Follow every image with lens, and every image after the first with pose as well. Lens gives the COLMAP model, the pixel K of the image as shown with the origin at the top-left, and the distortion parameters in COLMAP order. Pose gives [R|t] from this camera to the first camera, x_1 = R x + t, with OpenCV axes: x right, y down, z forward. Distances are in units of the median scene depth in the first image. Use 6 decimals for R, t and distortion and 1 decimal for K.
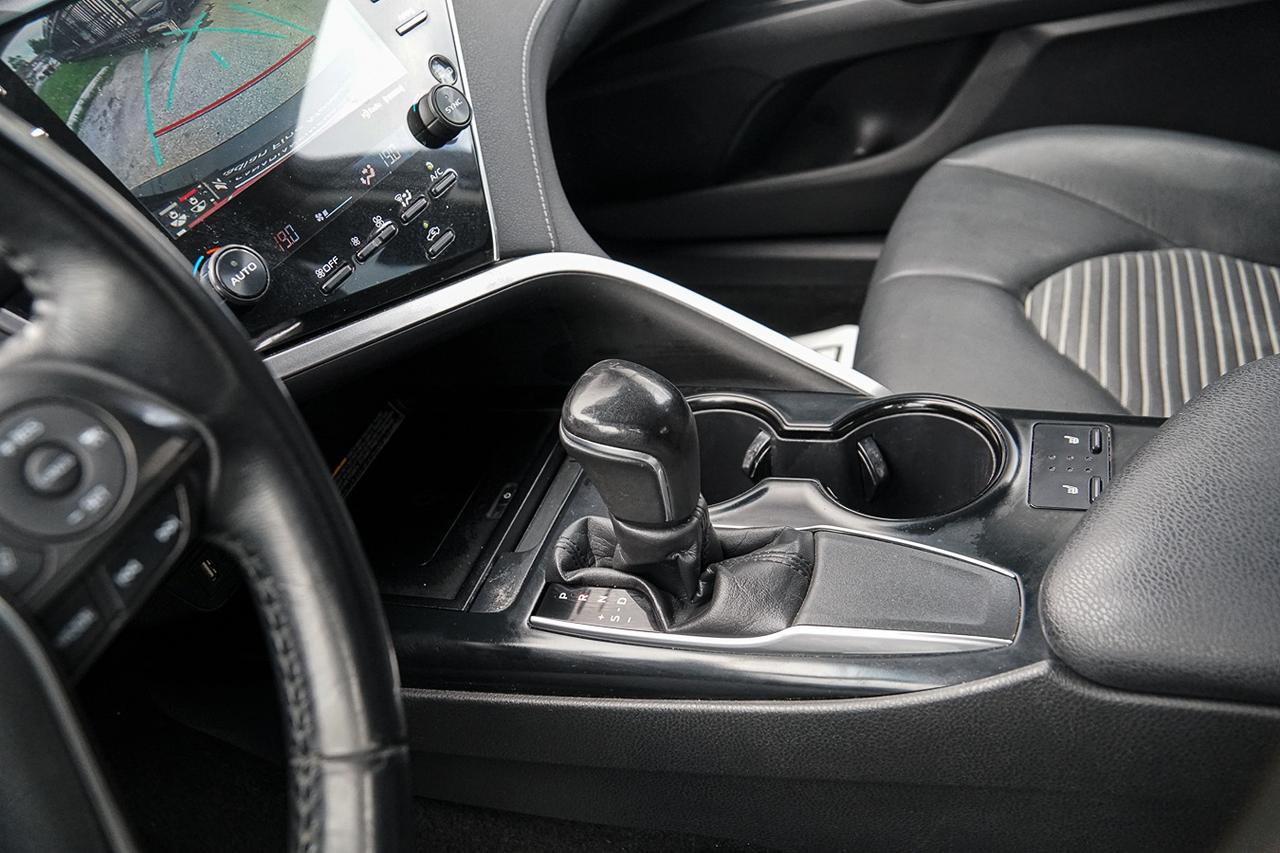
lens RADIAL K [[1044.3, 0, 627.8], [0, 1044.3, 422.9], [0, 0, 1]] dist [-0.123786, 0.107473]
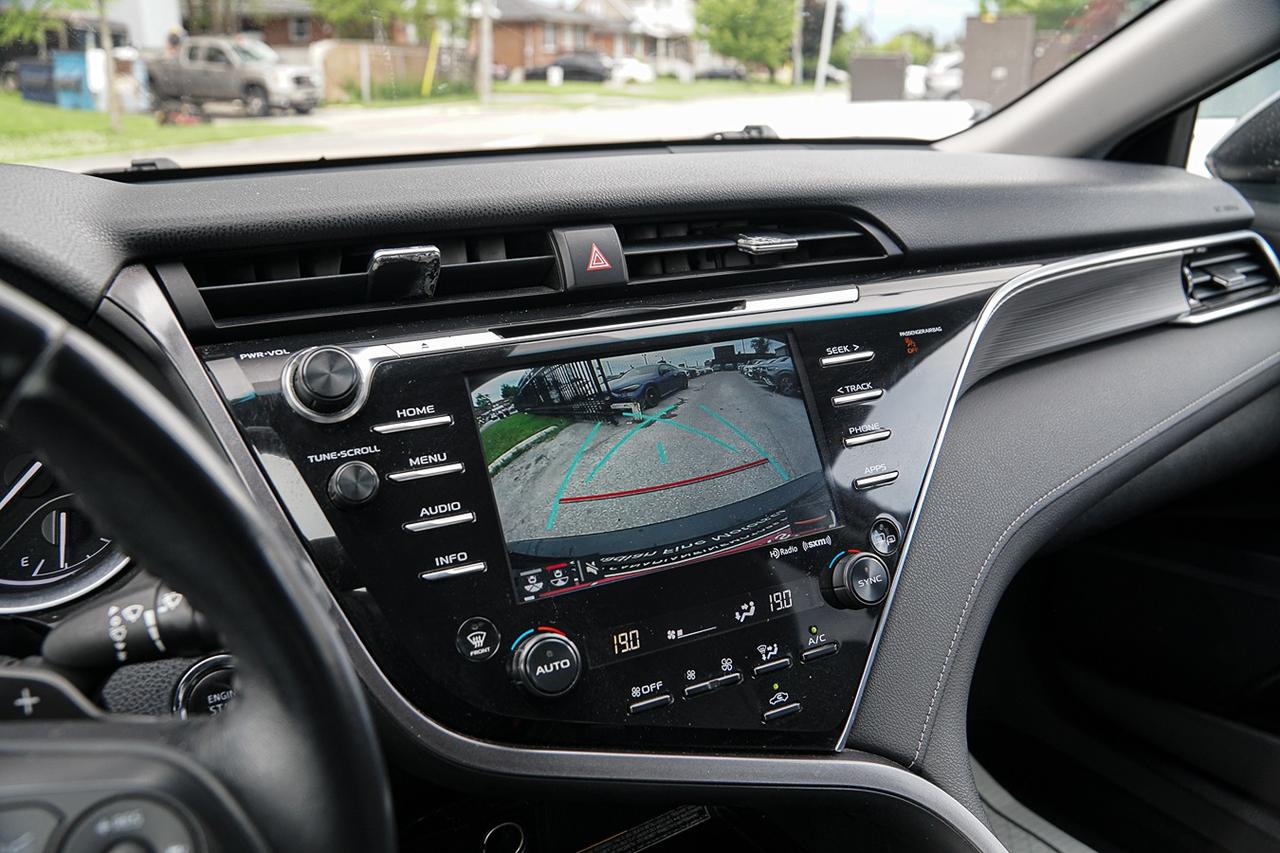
lens RADIAL K [[1044.3, 0, 627.8], [0, 1044.3, 422.9], [0, 0, 1]] dist [-0.123786, 0.107473]
pose [[0.774861, 0.374233, -0.509451, 0.082249], [-0.496879, 0.858786, -0.124892, -0.203251], [0.390770, 0.349909, 0.851388, 0.071997]]
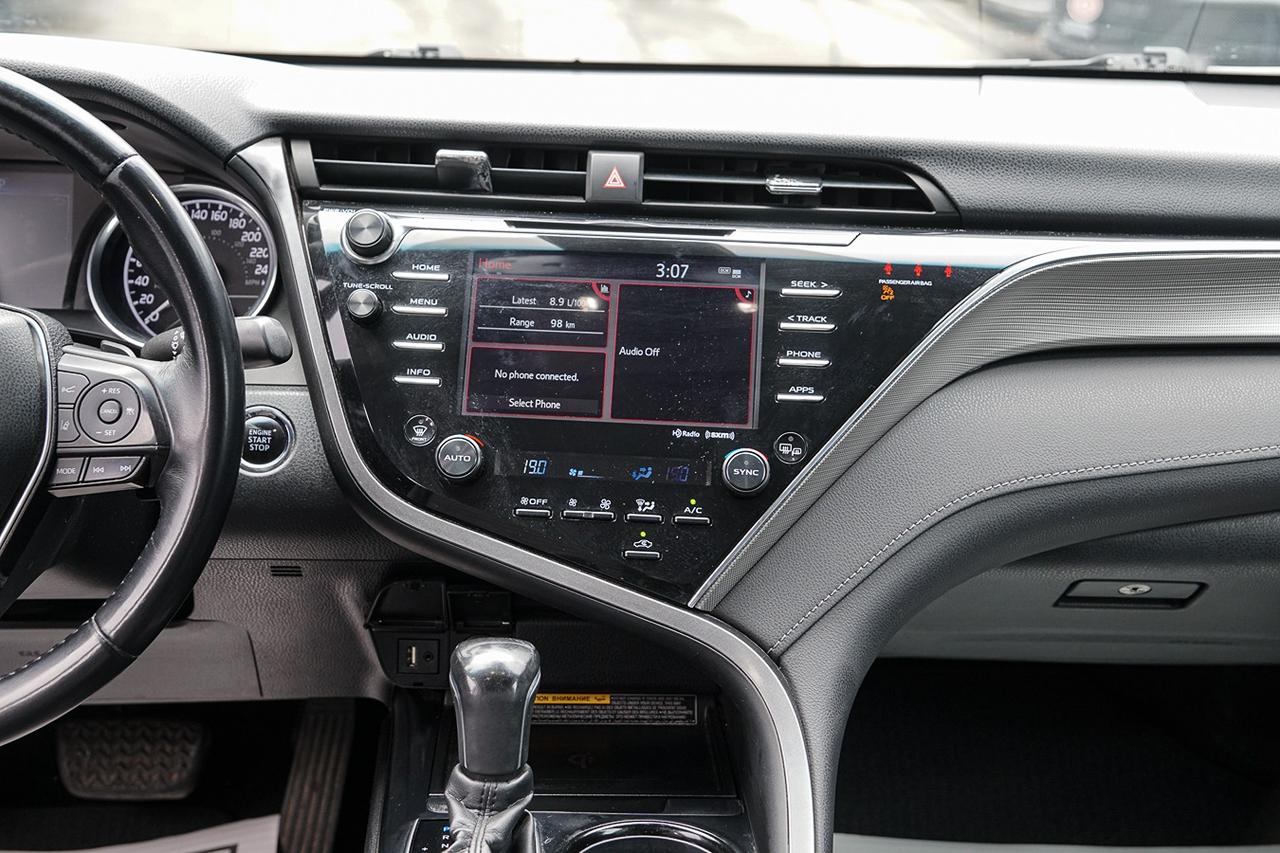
lens RADIAL K [[1957.0, 0, 625.0], [0, 1957.0, 426.3], [0, 0, 1]] dist [0.178259, 0.146920]
pose [[0.345060, 0.459684, -0.818306, 1.448045], [-0.652791, 0.743983, 0.142667, -0.550398], [0.674387, 0.484954, 0.556796, -0.264520]]
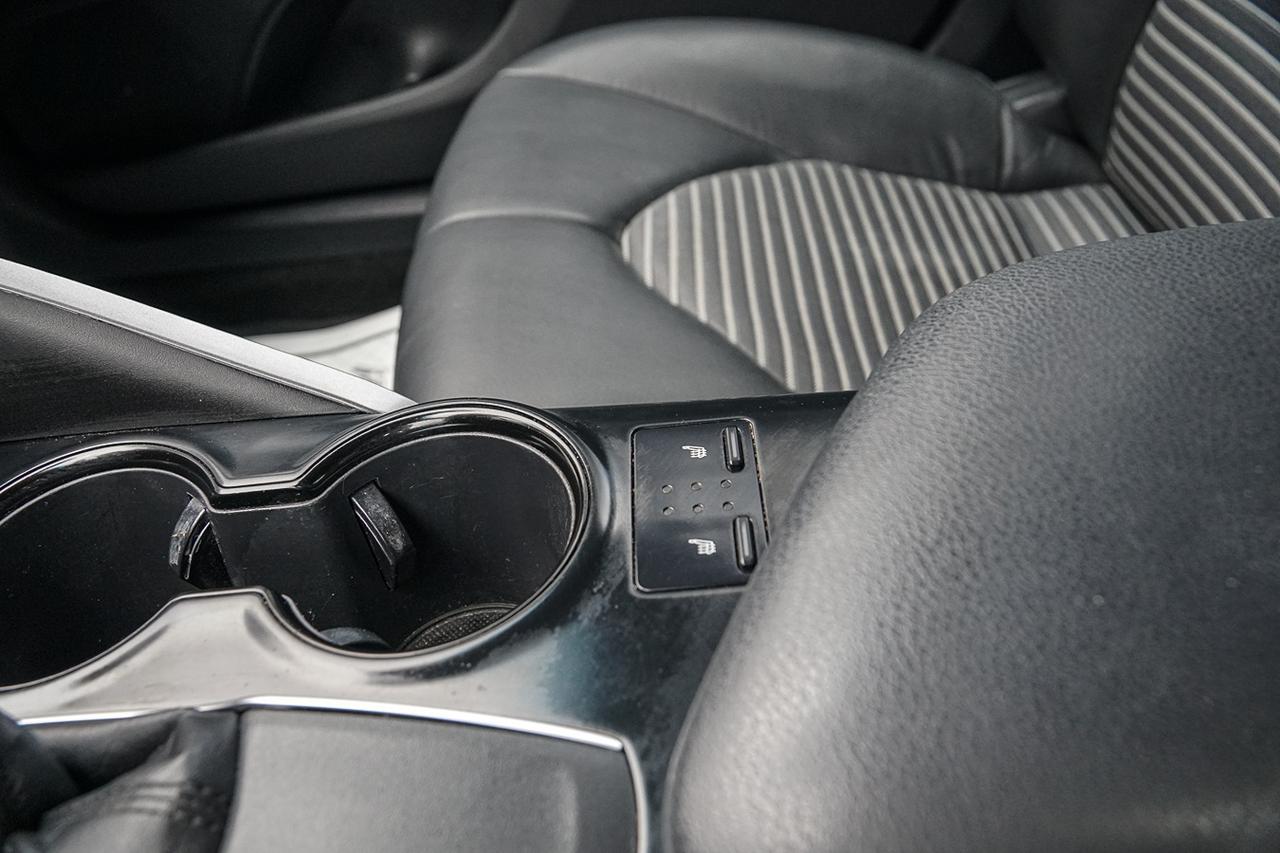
lens RADIAL K [[1044.3, 0, 627.8], [0, 1044.3, 422.9], [0, 0, 1]] dist [-0.123786, 0.107473]
pose [[0.937349, -0.137685, 0.320030, 0.194142], [0.129649, 0.990474, 0.046393, -0.030764], [-0.323368, -0.001995, 0.946271, 0.415575]]
